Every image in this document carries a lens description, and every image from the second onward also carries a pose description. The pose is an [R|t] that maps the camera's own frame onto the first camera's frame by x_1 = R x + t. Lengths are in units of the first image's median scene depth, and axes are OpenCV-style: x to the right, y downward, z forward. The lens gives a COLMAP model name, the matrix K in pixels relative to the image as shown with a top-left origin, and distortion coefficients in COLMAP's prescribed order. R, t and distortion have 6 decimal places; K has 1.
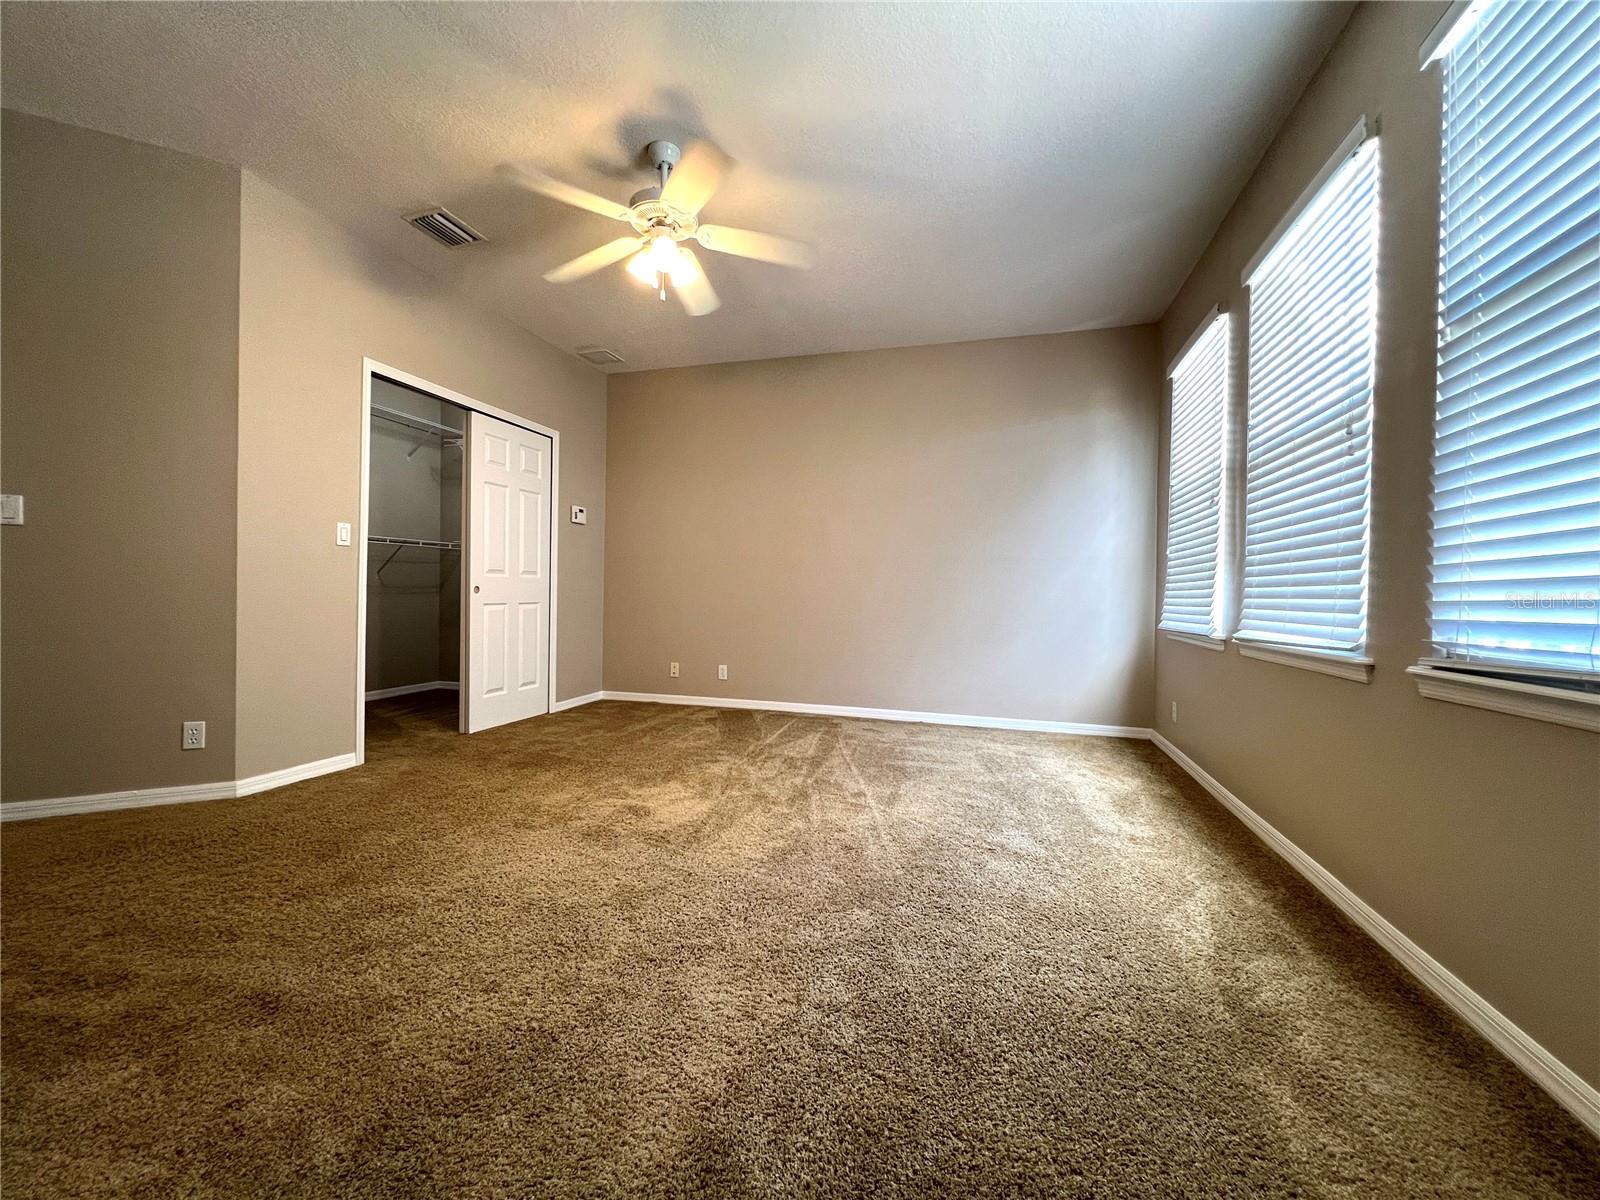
lens RADIAL K [[643.7, 0, 794.6], [0, 643.7, 601.3], [0, 0, 1]] dist [-0.000641, 0.000242]
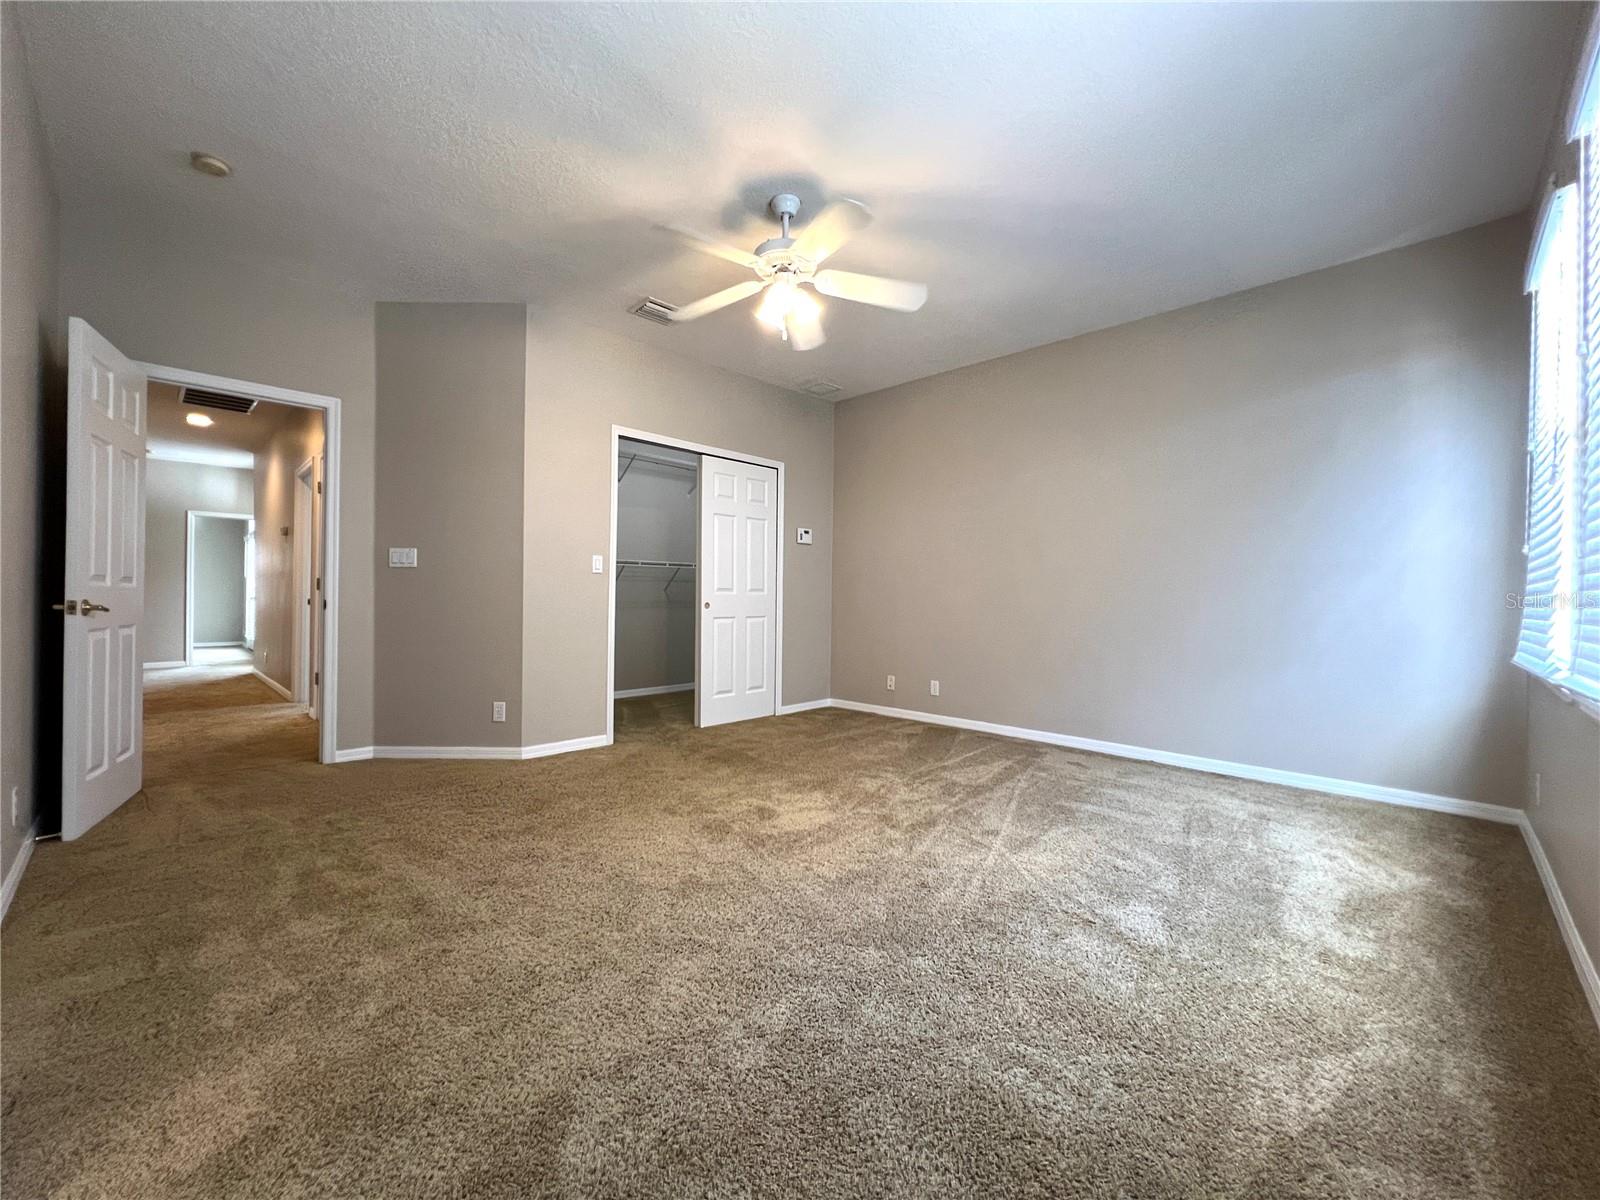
lens RADIAL K [[640.7, 0, 800.0], [0, 640.7, 600.0], [0, 0, 1]] dist [-0.000513, 0.000572]
pose [[0.882152, -0.005388, -0.470935, 0.290725], [-0.001771, 0.999890, -0.014758, -0.015896], [0.470962, 0.013853, 0.882045, 0.065409]]
